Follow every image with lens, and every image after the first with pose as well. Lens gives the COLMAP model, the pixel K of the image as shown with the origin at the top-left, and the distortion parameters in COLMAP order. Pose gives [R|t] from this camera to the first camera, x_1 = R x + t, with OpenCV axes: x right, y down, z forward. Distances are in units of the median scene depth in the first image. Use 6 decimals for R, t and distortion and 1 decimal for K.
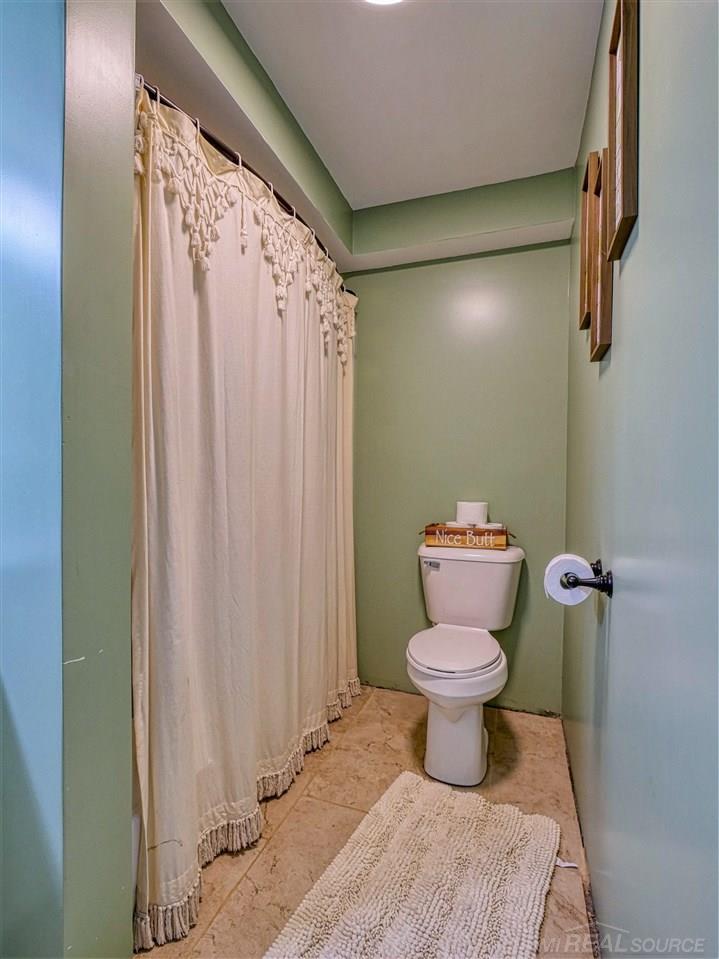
lens RADIAL K [[405.6, 0, 348.0], [0, 405.6, 473.1], [0, 0, 1]] dist [-0.004525, 0.000053]
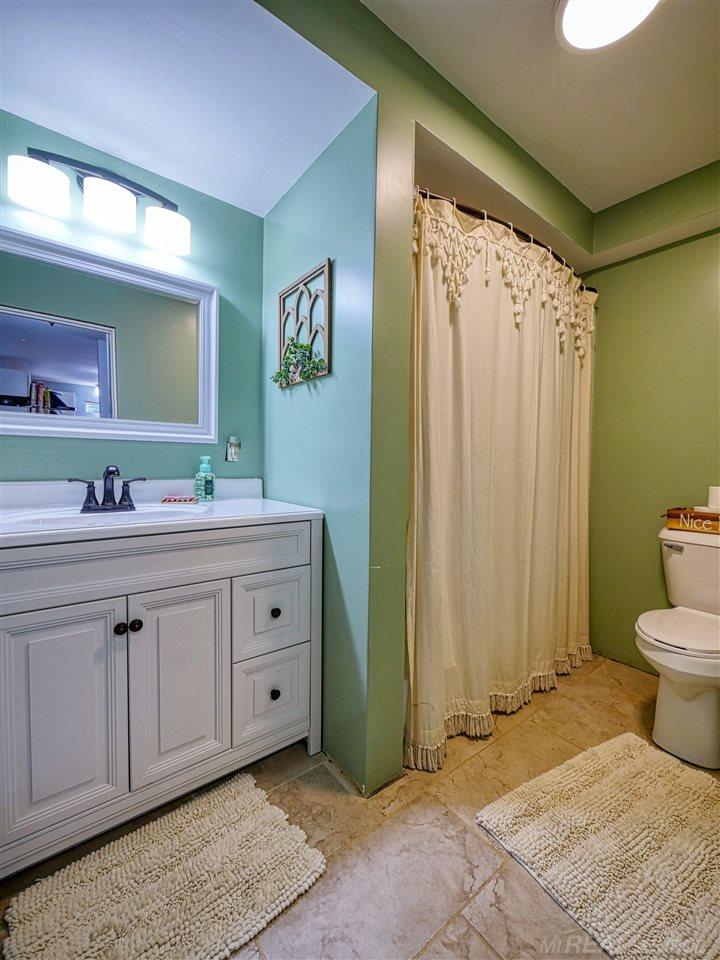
lens RADIAL K [[406.1, 0, 348.5], [0, 406.1, 473.6], [0, 0, 1]] dist [-0.004525, 0.000053]
pose [[0.810896, 0.024306, -0.584686, 0.155138], [-0.013061, 0.999640, 0.023442, 0.033513], [0.585045, -0.011372, 0.810921, -0.320072]]
